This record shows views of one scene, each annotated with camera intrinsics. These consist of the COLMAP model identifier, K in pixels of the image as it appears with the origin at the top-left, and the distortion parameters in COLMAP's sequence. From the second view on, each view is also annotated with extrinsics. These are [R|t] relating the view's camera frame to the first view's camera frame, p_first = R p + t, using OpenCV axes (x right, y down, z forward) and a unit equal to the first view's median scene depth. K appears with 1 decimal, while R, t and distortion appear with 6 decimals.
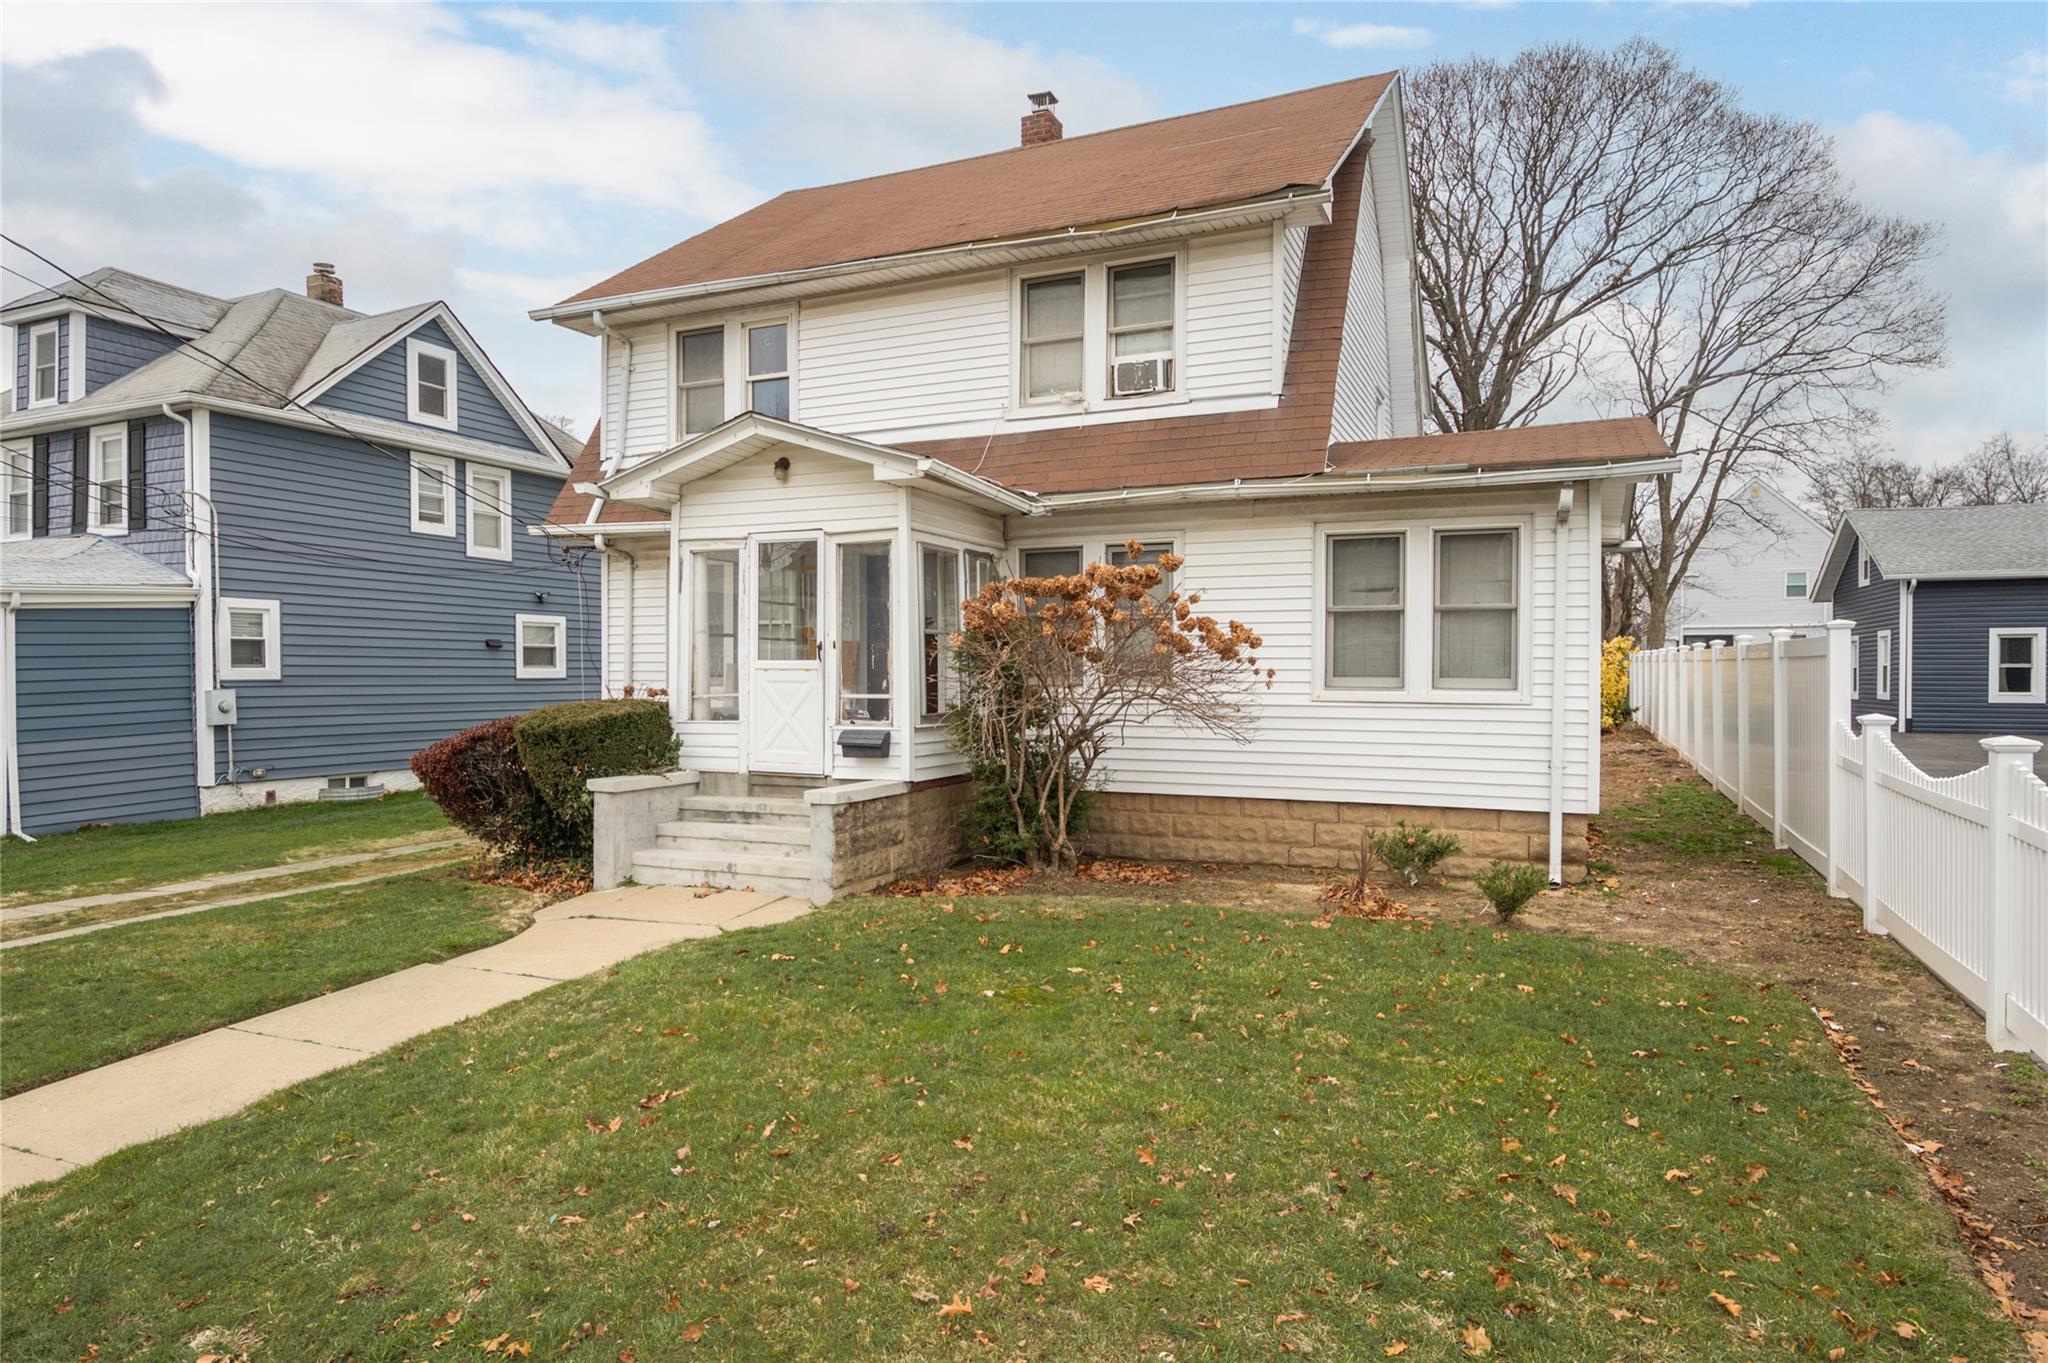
lens RADIAL K [[1165.1, 0, 1027.9], [0, 1165.1, 699.8], [0, 0, 1]] dist [-0.000539, 0.000002]
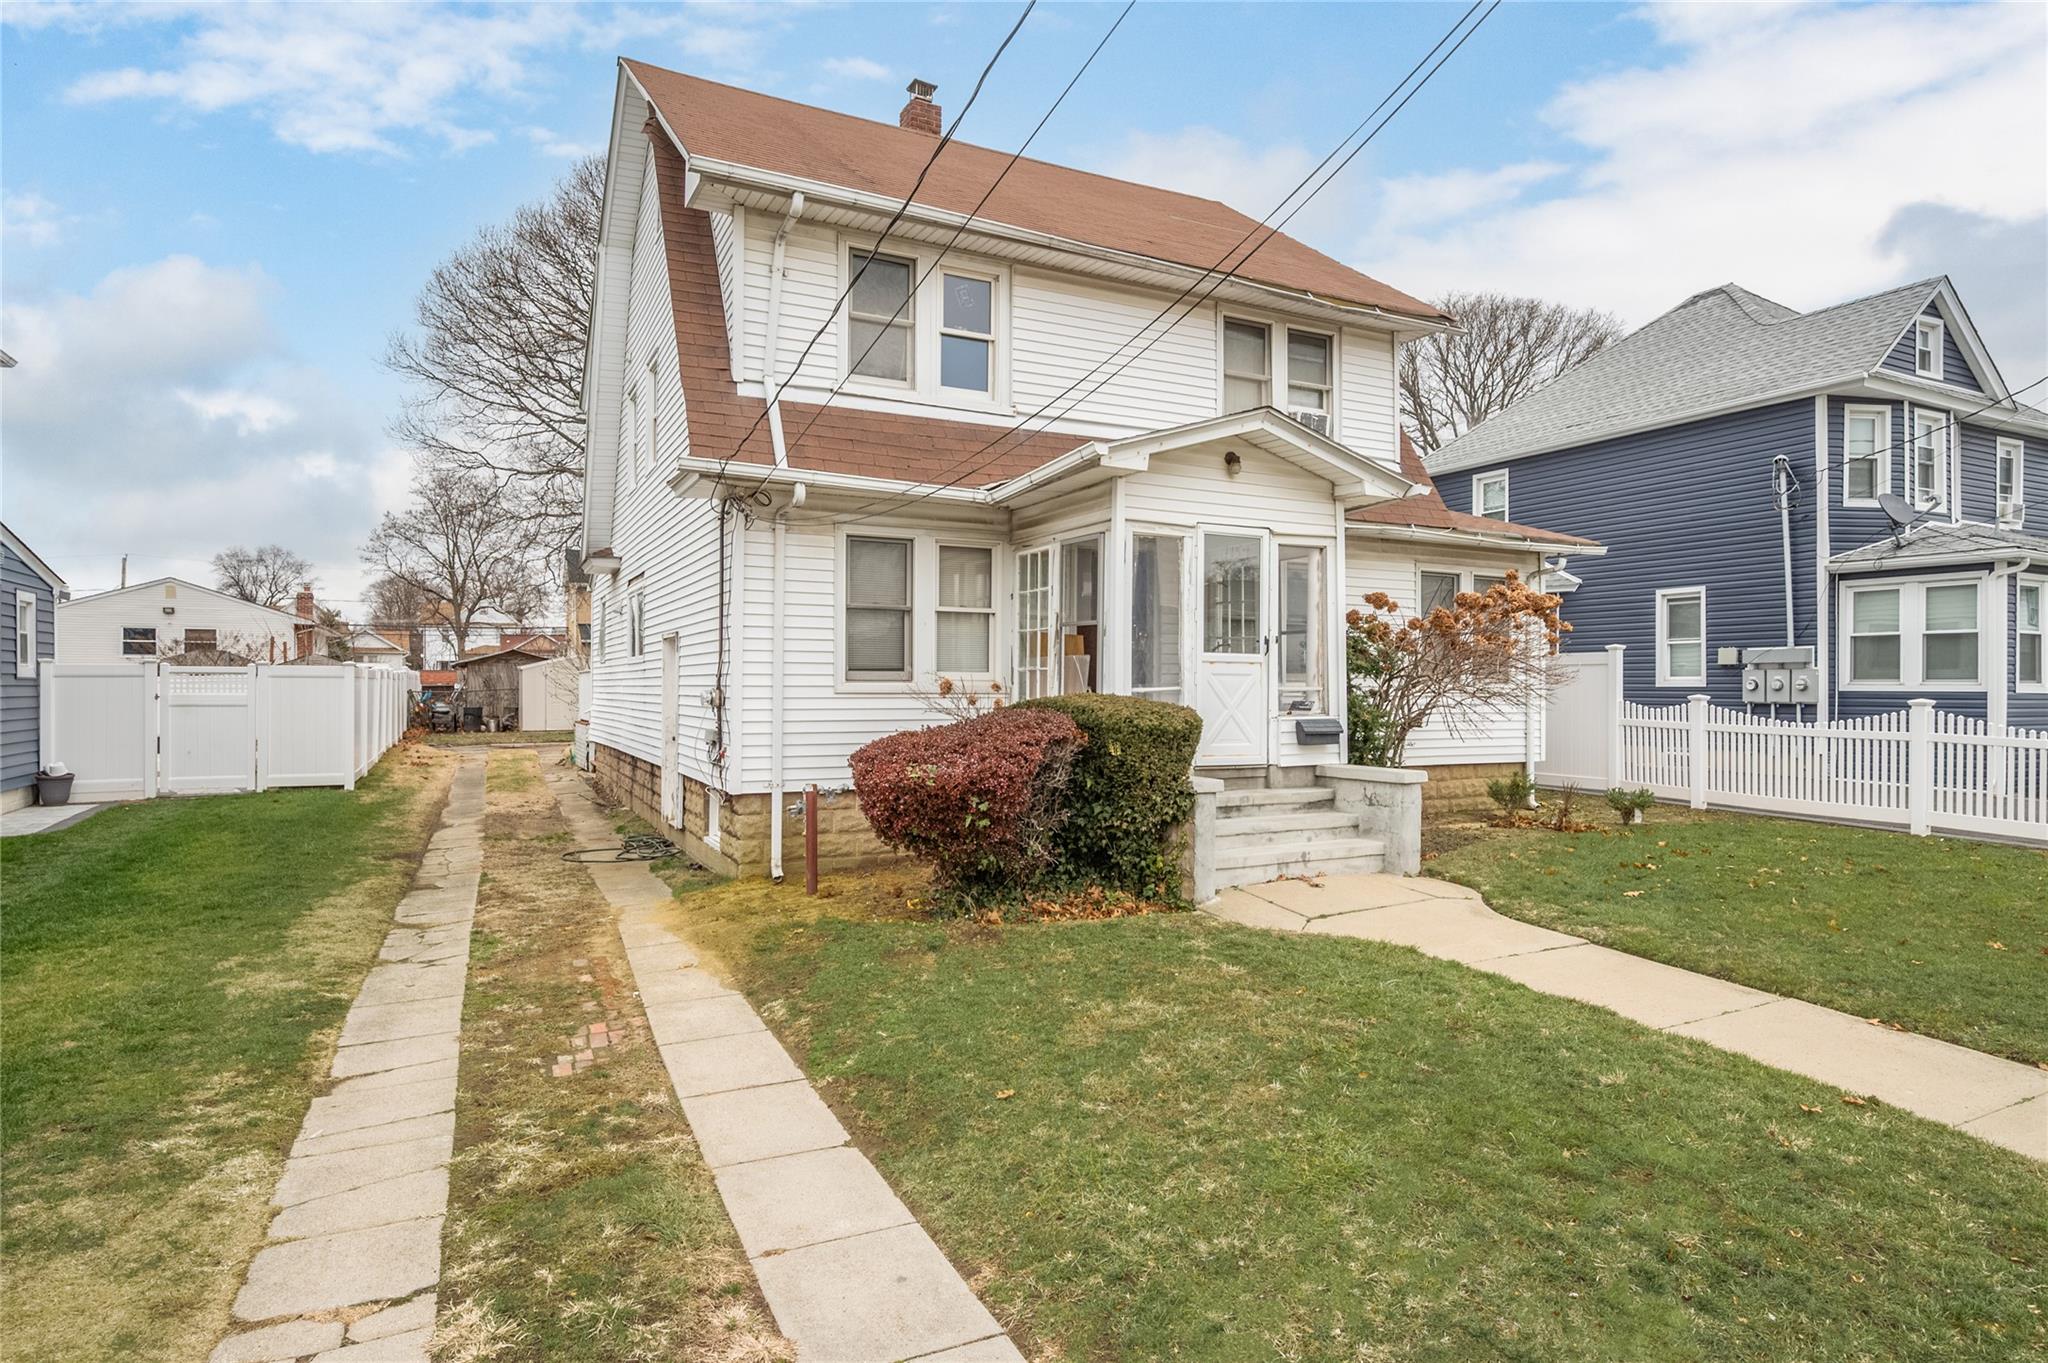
lens RADIAL K [[1165.1, 0, 1023.4], [0, 1165.1, 663.9], [0, 0, 1]] dist [-0.000539, 0.000002]
pose [[0.634595, 0.017398, 0.772649, -0.986915], [-0.000032, 0.999747, -0.022485, -0.001418], [-0.772845, 0.014245, 0.634435, 0.445295]]
